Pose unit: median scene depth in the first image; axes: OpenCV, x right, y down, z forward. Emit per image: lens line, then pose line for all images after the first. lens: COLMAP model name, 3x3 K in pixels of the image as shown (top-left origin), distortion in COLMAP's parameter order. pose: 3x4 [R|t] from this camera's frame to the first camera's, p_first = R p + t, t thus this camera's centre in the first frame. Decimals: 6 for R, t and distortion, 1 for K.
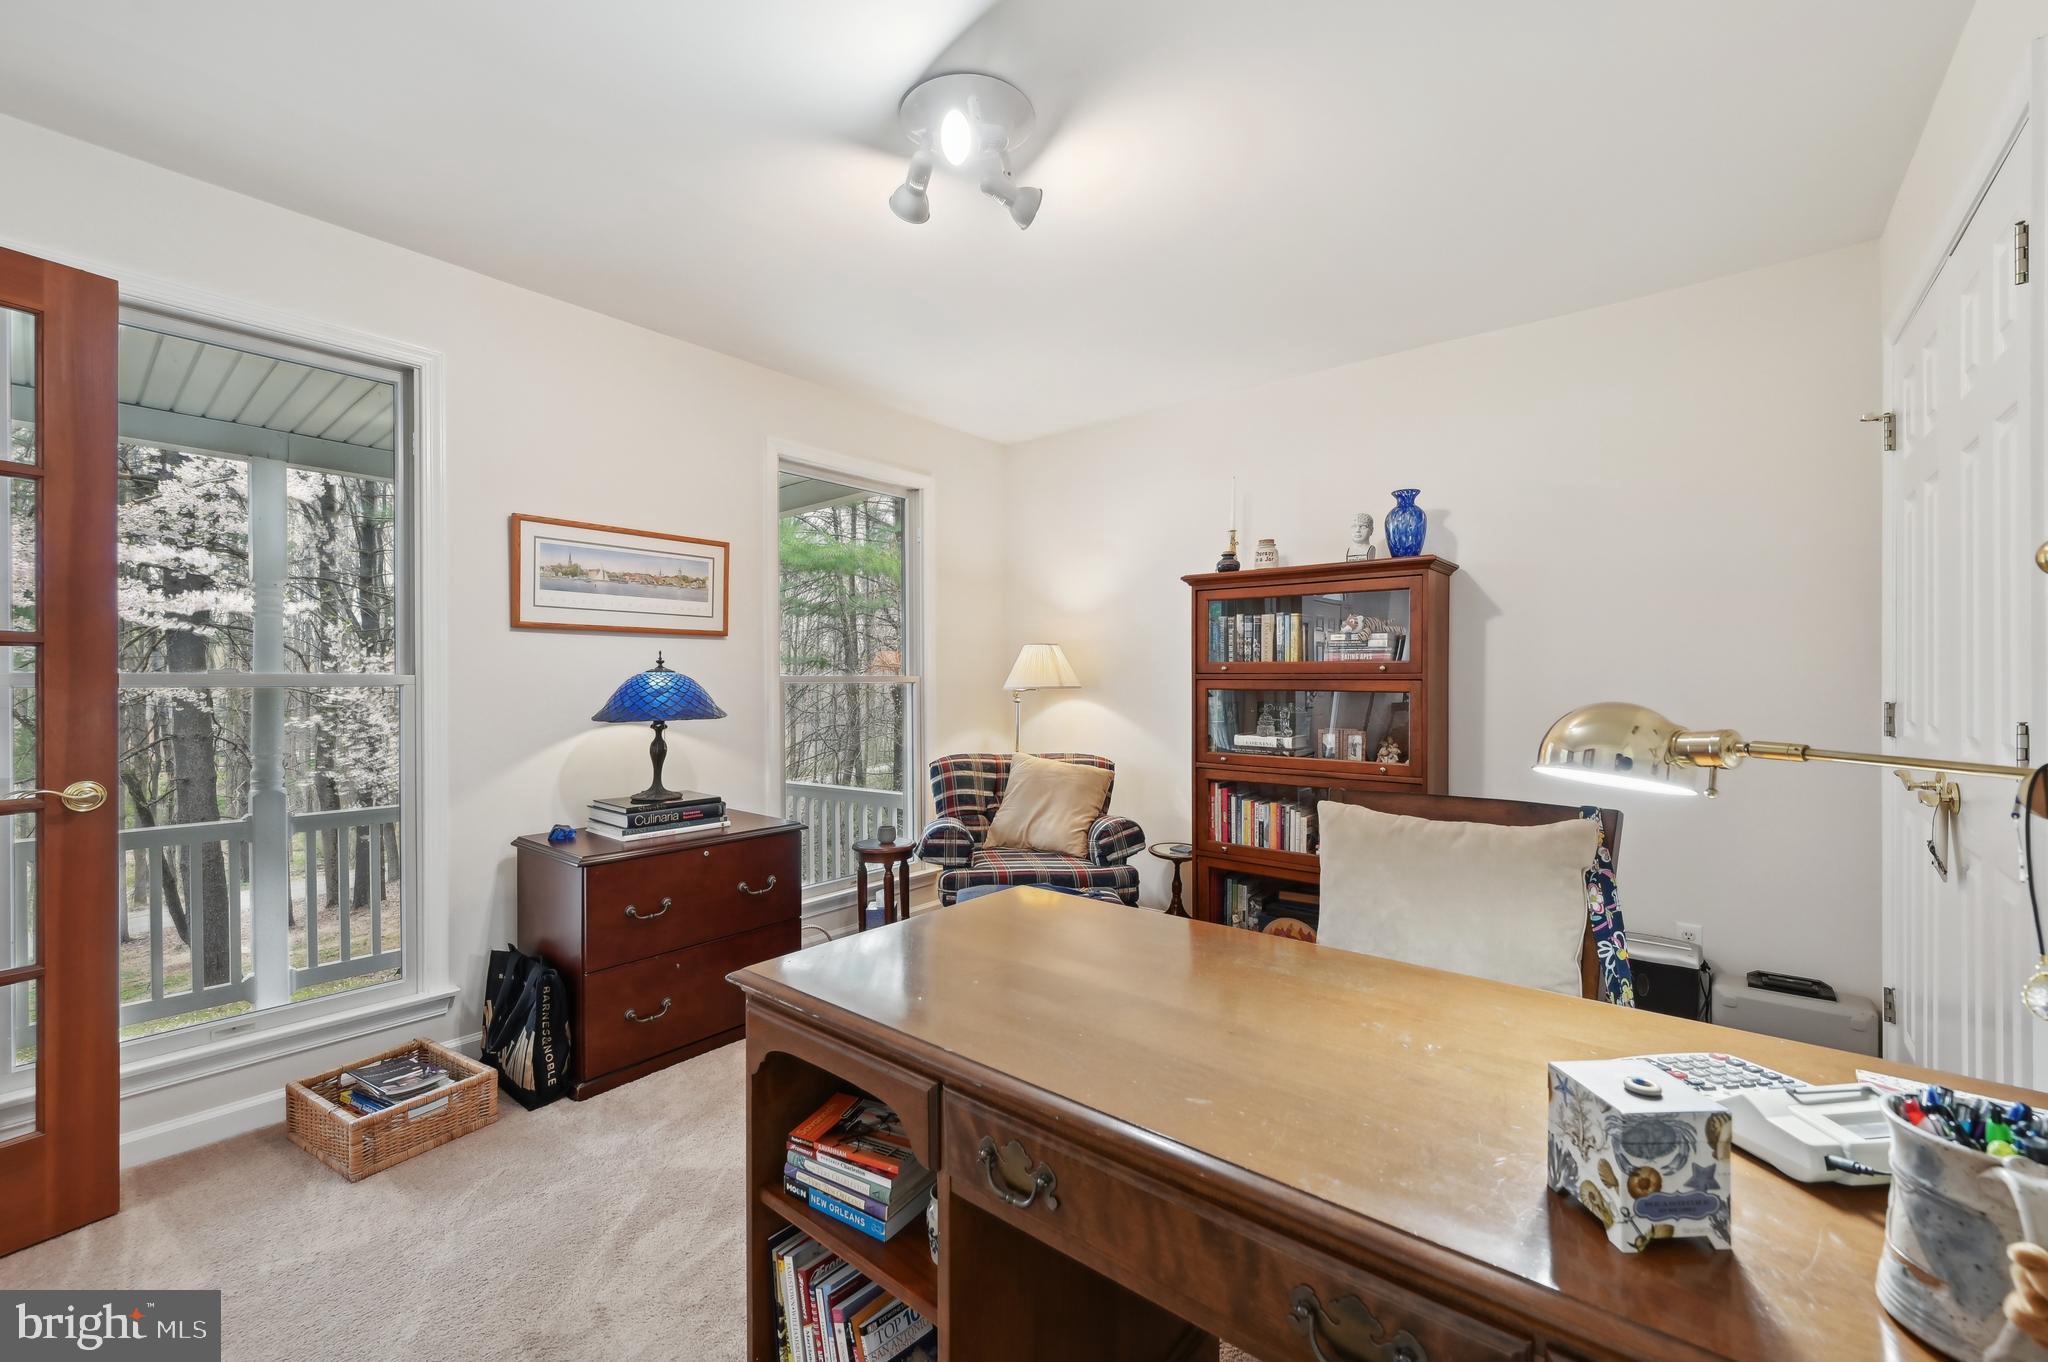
lens RADIAL K [[790.3, 0, 1030.1], [0, 790.3, 684.0], [0, 0, 1]] dist [-0.021044, 0.000097]
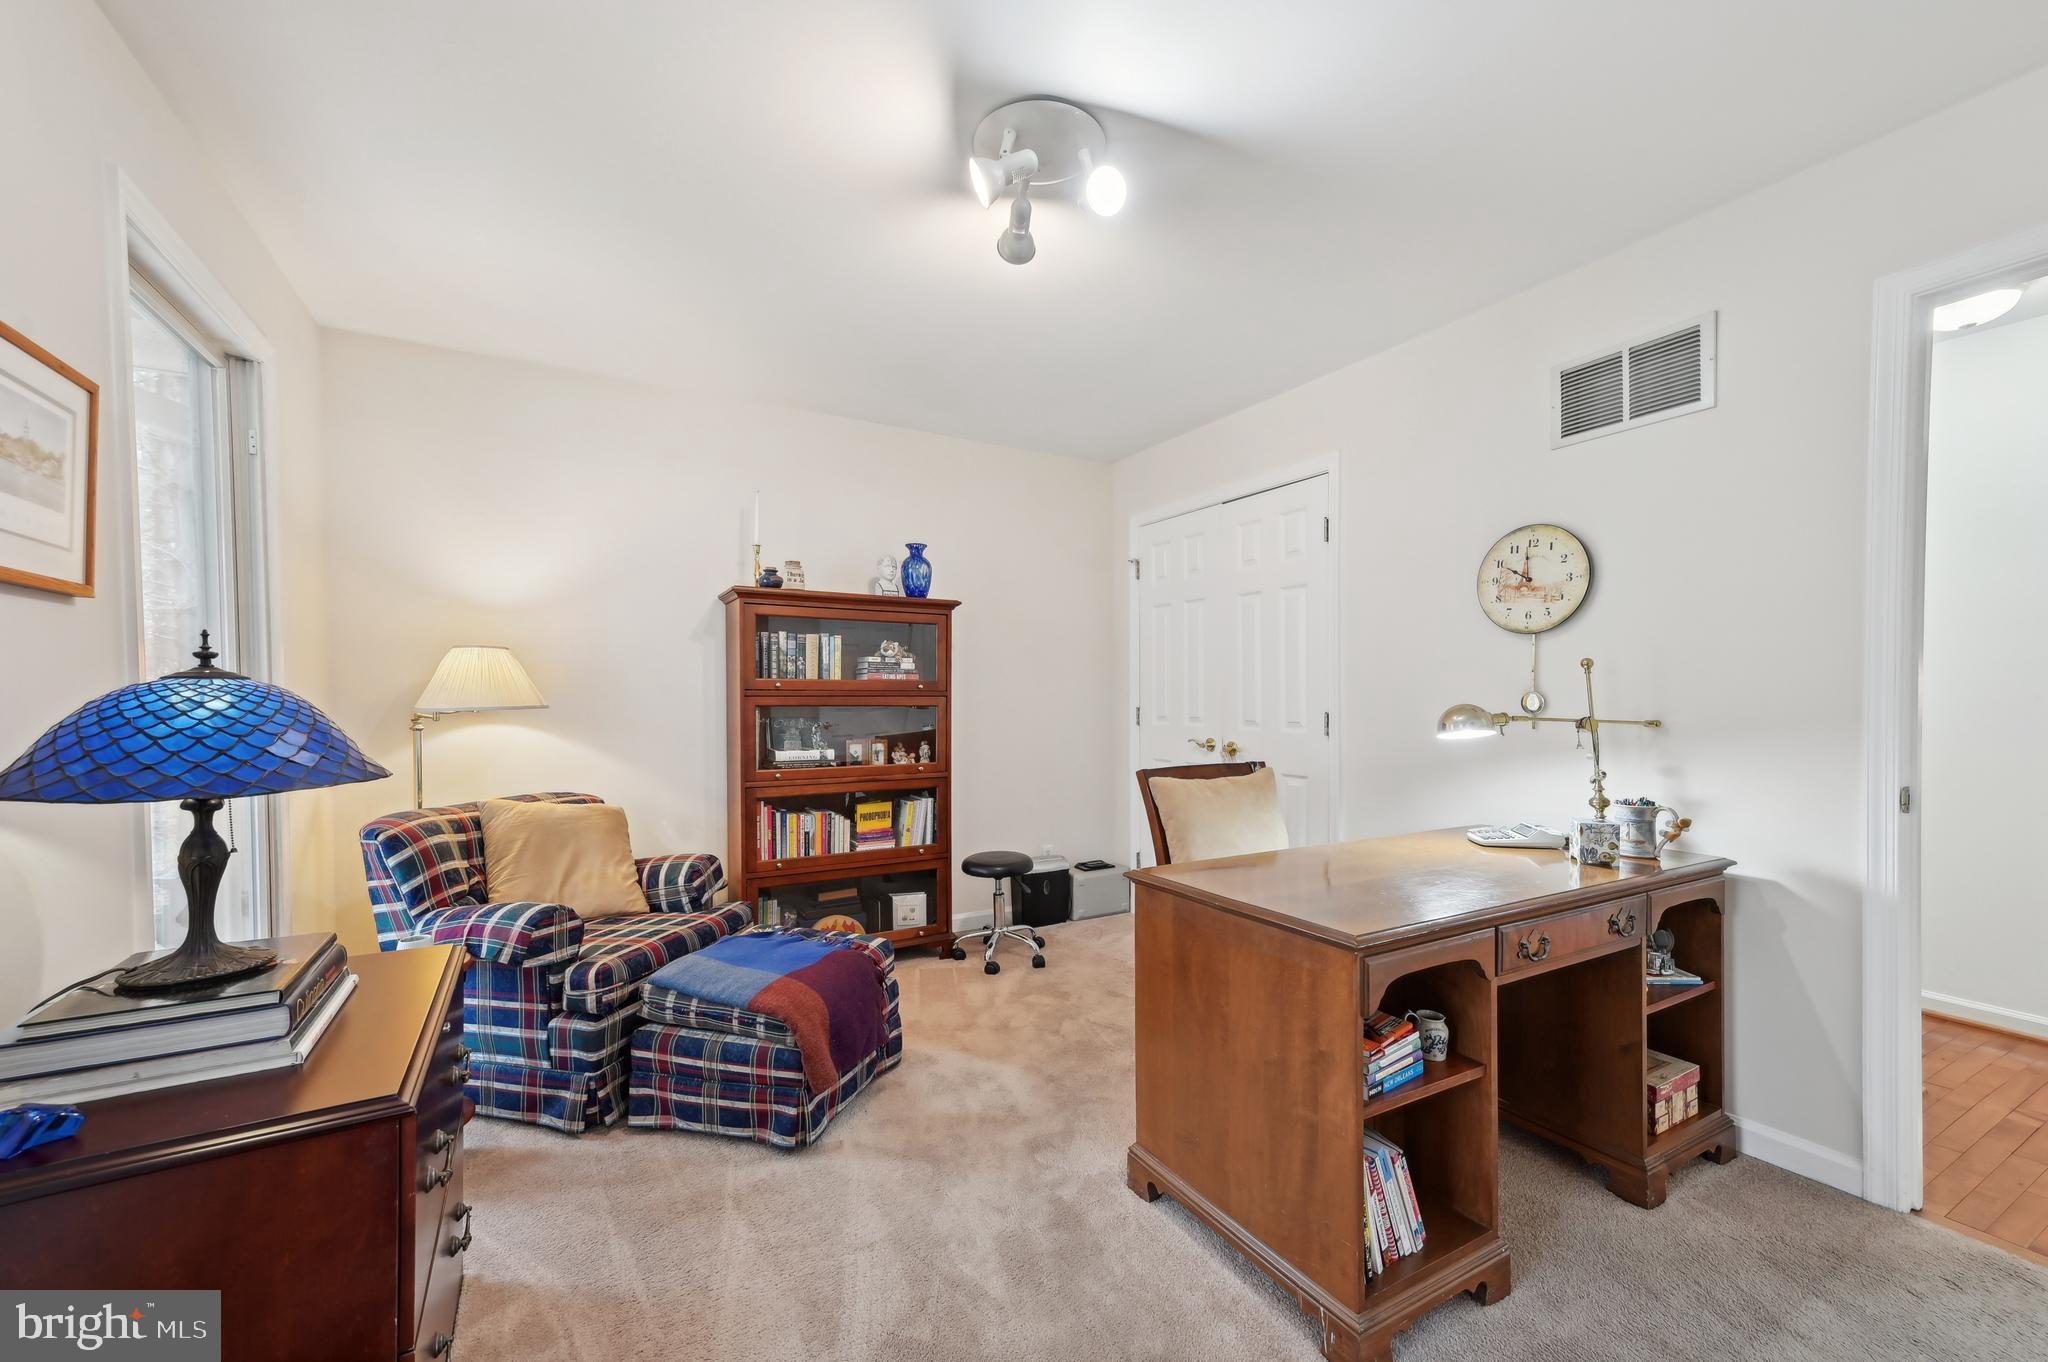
lens RADIAL K [[808.7, 0, 1019.5], [0, 808.7, 704.7], [0, 0, 1]] dist [0.000387, 0.000158]
pose [[0.362767, -0.009772, 0.931829, -0.619313], [0.005427, 0.999950, 0.008374, -0.001630], [-0.931864, 0.002019, 0.362802, 0.356511]]
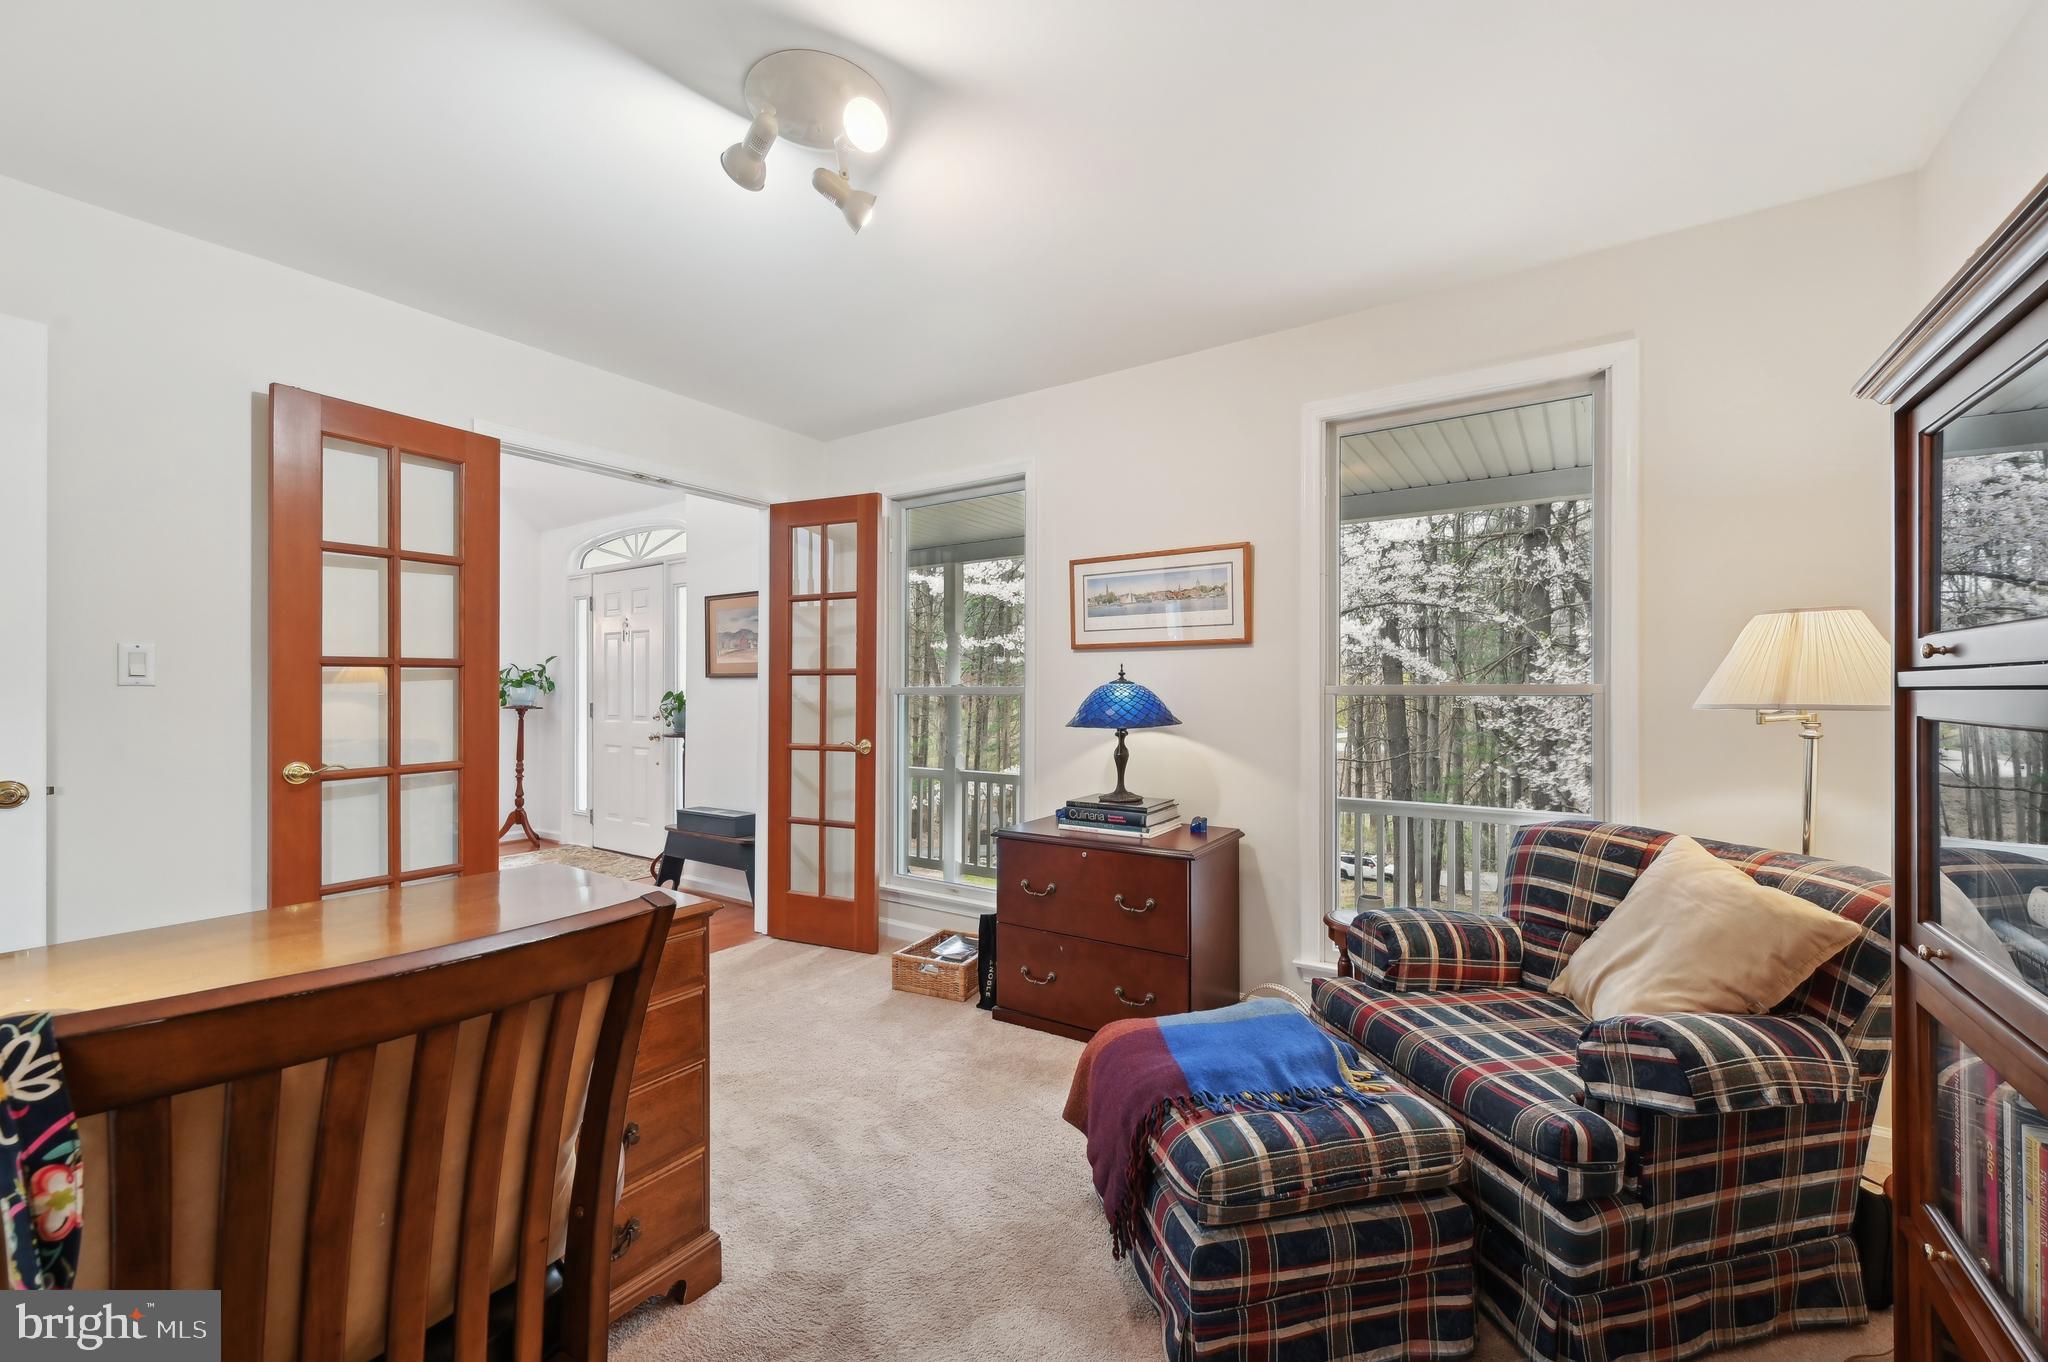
lens RADIAL K [[790.3, 0, 1030.1], [0, 790.3, 684.0], [0, 0, 1]] dist [-0.021044, 0.000097]
pose [[0.110809, -0.004945, -0.993829, 0.509603], [-0.001395, 0.999986, -0.005131, -0.007312], [0.993841, 0.001954, 0.110800, 0.644556]]
